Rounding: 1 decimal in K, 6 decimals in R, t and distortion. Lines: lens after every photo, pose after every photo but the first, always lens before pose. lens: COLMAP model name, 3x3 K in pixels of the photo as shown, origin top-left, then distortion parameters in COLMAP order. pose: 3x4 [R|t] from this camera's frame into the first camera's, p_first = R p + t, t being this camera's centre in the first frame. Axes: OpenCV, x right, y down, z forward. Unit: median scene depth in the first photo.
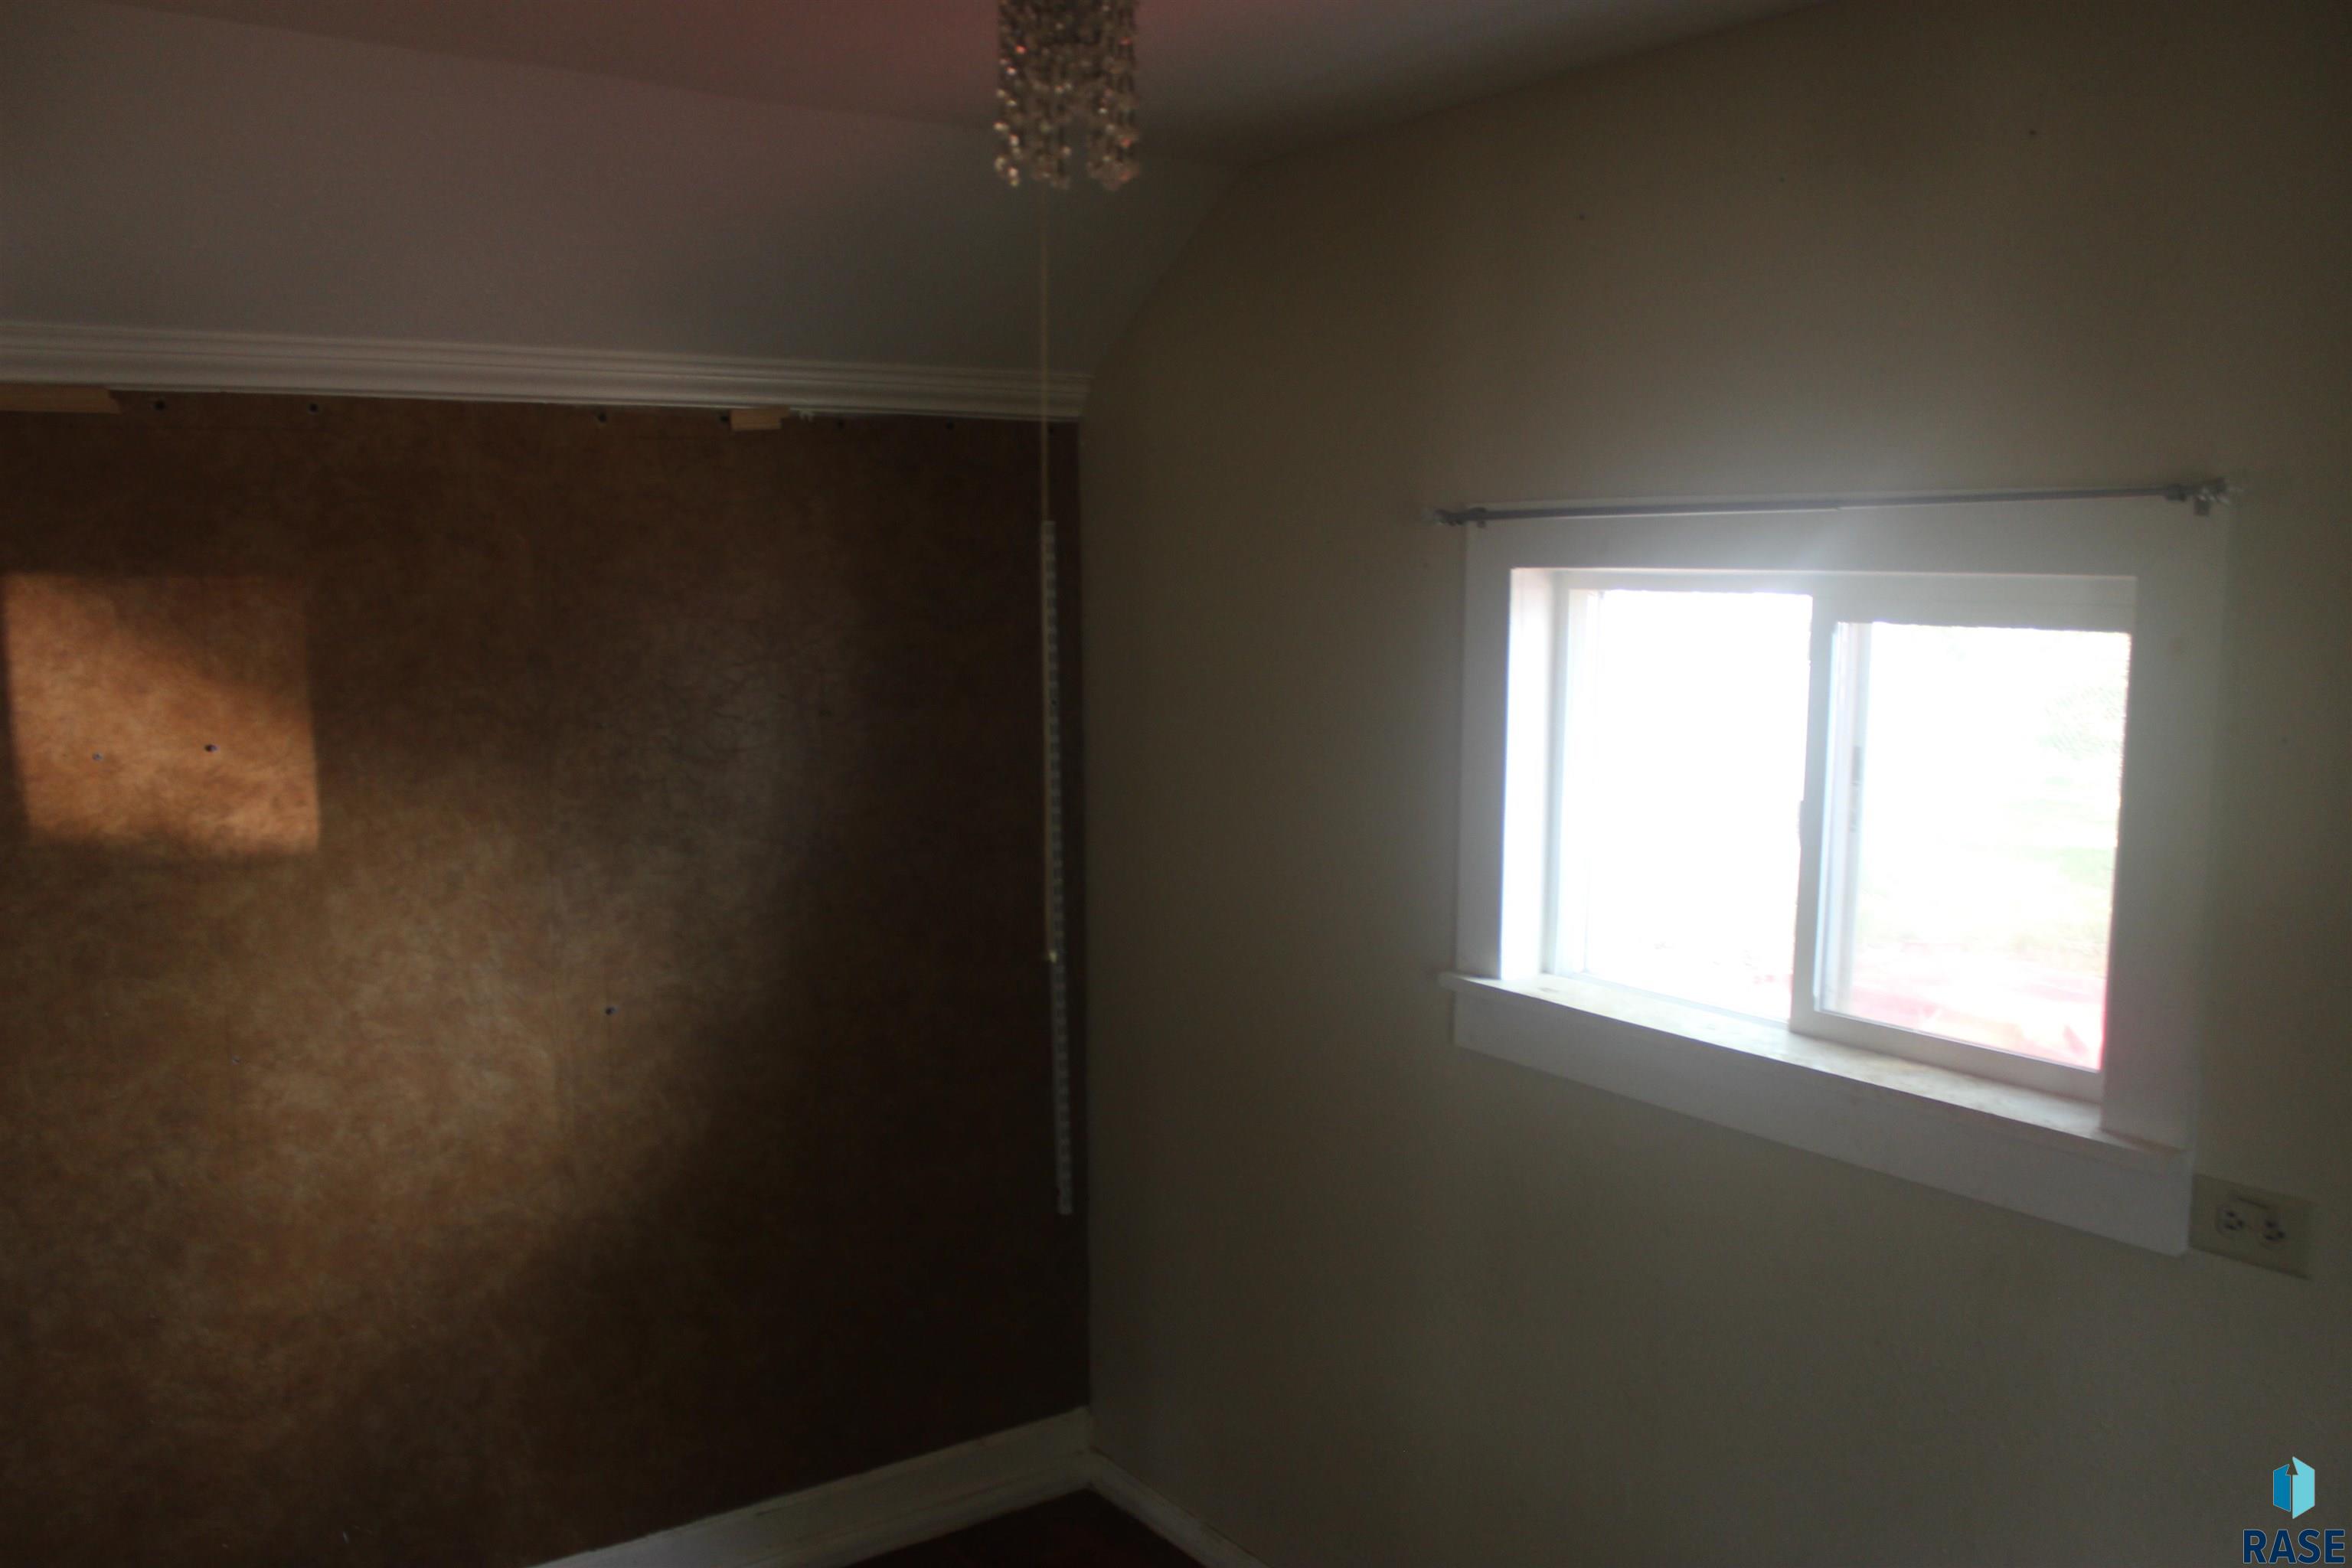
lens RADIAL K [[1945.4, 0, 1171.5], [0, 1945.4, 816.8], [0, 0, 1]] dist [-0.166840, 0.148373]
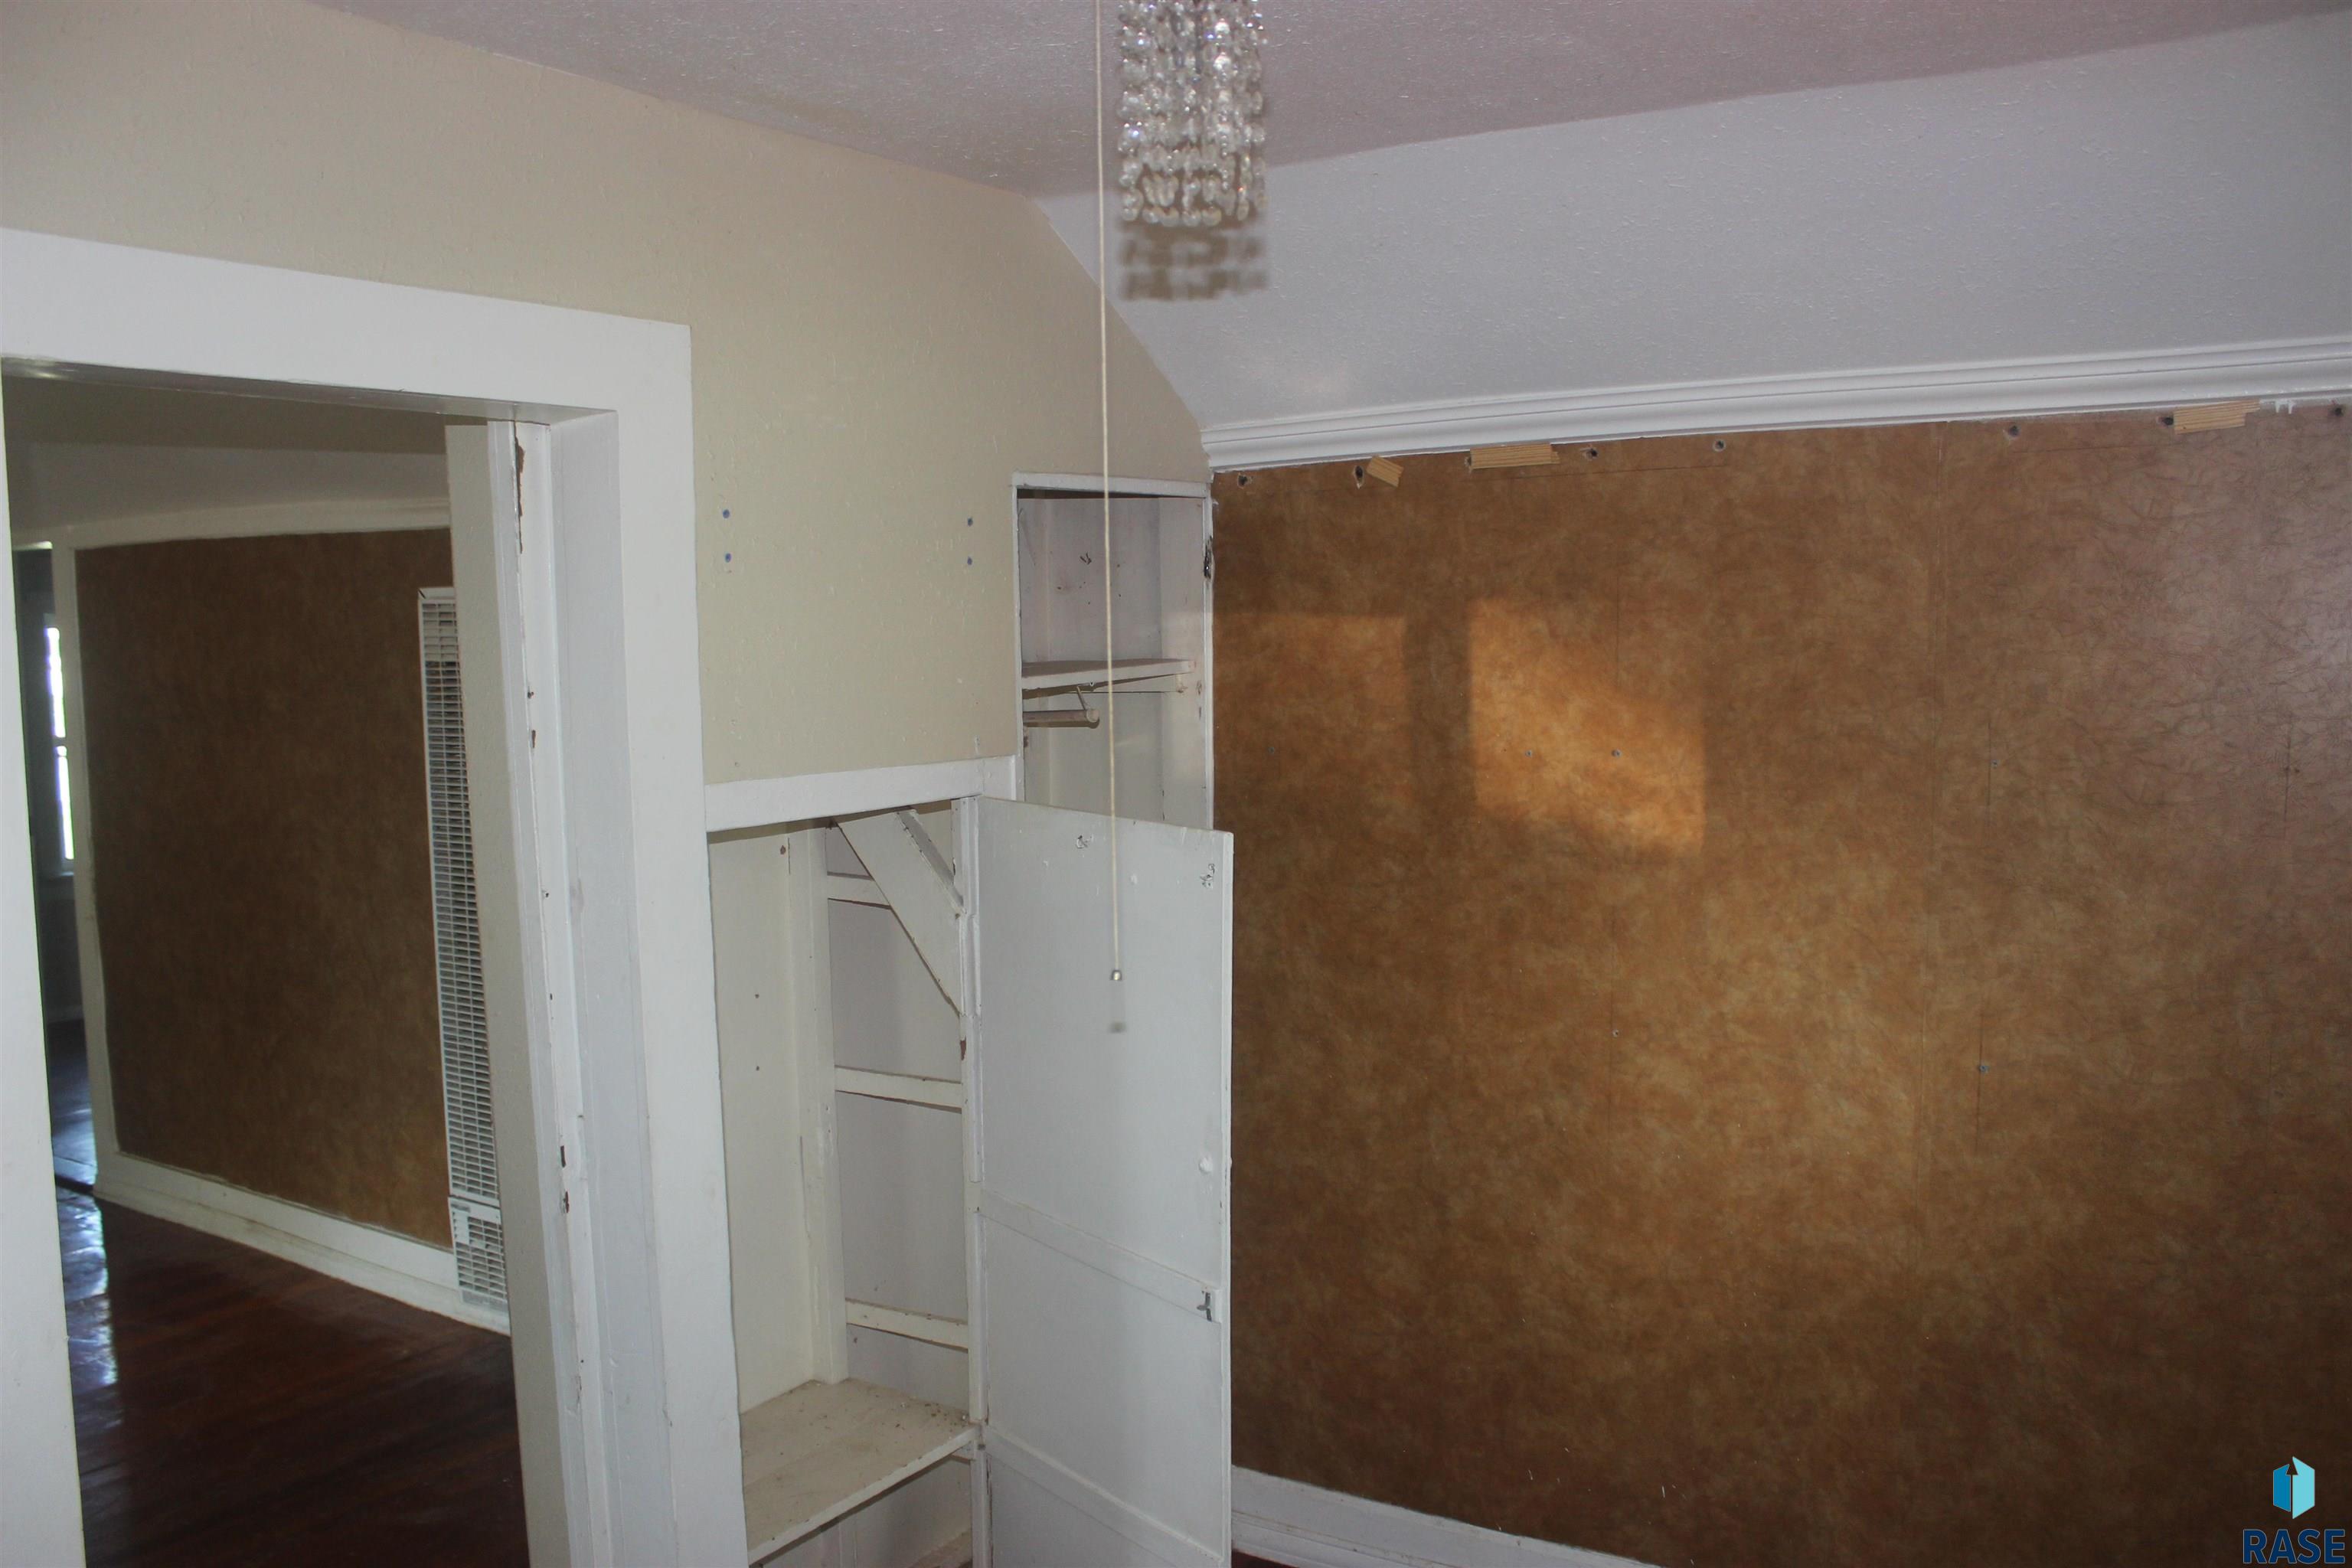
lens RADIAL K [[1942.9, 0, 1176.0], [0, 1942.9, 784.0], [0, 0, 1]] dist [-0.171817, 0.123419]
pose [[0.352015, 0.078266, -0.932716, 0.450141], [-0.097903, 0.994111, 0.046468, -0.043847], [0.930860, 0.074958, 0.357604, 0.325930]]
